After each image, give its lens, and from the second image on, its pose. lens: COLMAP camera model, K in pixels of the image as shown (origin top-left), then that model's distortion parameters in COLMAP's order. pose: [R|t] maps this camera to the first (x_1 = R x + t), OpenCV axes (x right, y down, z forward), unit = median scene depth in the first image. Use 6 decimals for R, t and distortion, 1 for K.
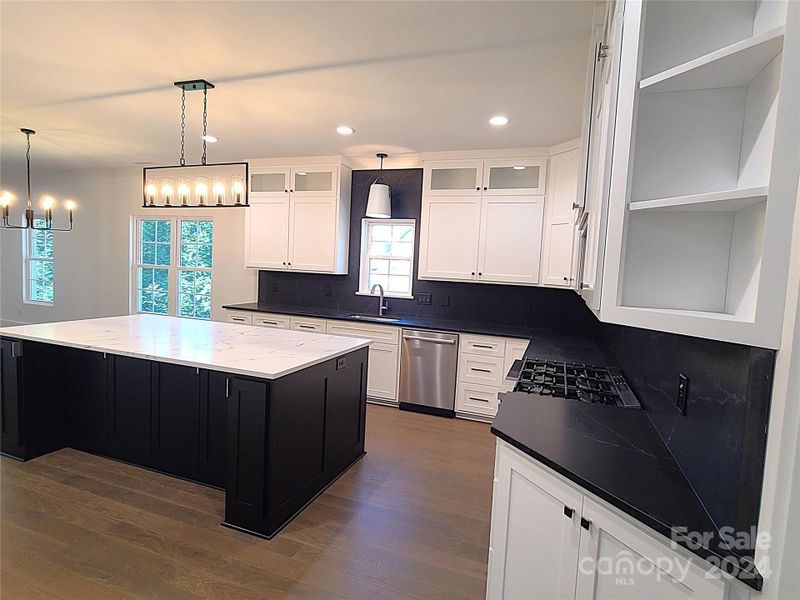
lens RADIAL K [[439.0, 0, 401.8], [0, 439.0, 298.2], [0, 0, 1]] dist [0.000896, -0.001646]
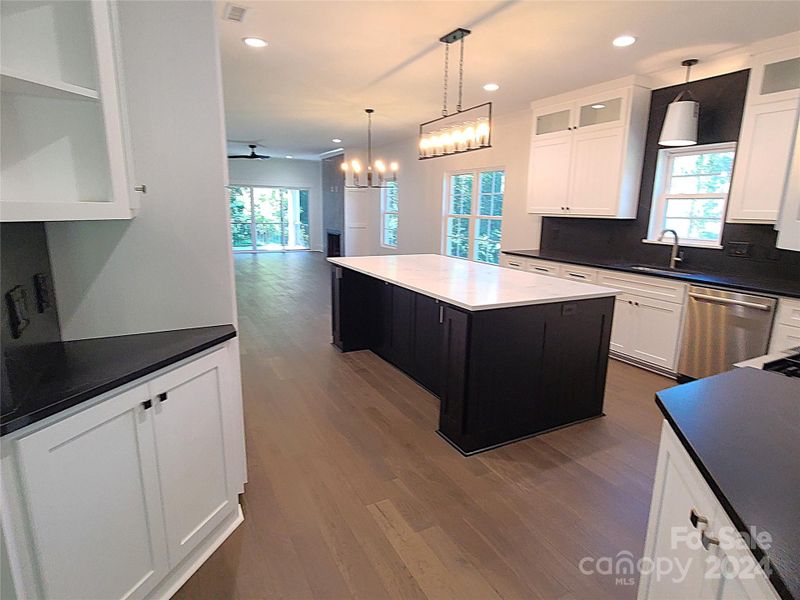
lens RADIAL K [[439.0, 0, 401.8], [0, 439.0, 298.2], [0, 0, 1]] dist [0.000896, -0.001646]
pose [[0.749212, 0.100549, -0.654654, 0.128141], [-0.032921, 0.992841, 0.114815, 0.018858], [0.661512, -0.064469, 0.747159, 0.051201]]
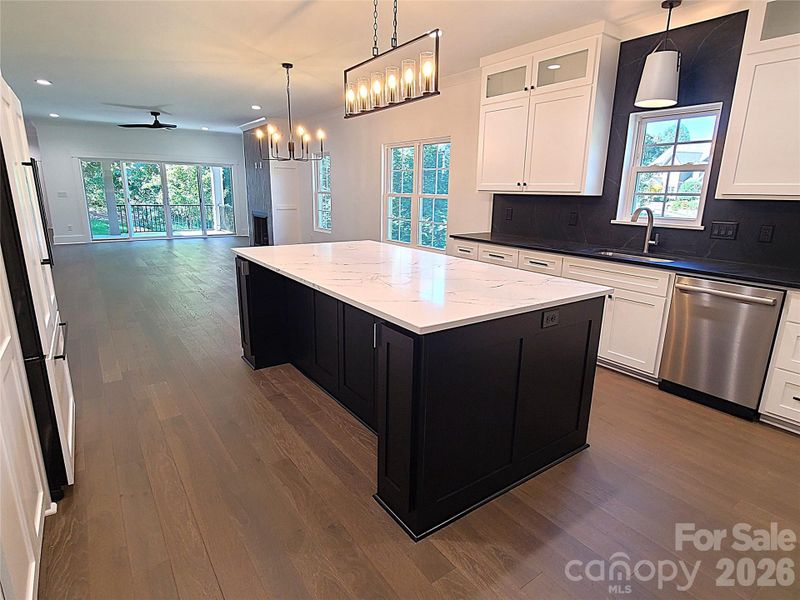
lens RADIAL K [[439.0, 0, 401.8], [0, 439.0, 298.2], [0, 0, 1]] dist [0.000896, -0.001646]
pose [[0.828914, 0.100749, -0.550228, 0.025187], [-0.019431, 0.988239, 0.151679, 0.012275], [0.559038, -0.115038, 0.821123, 0.208130]]
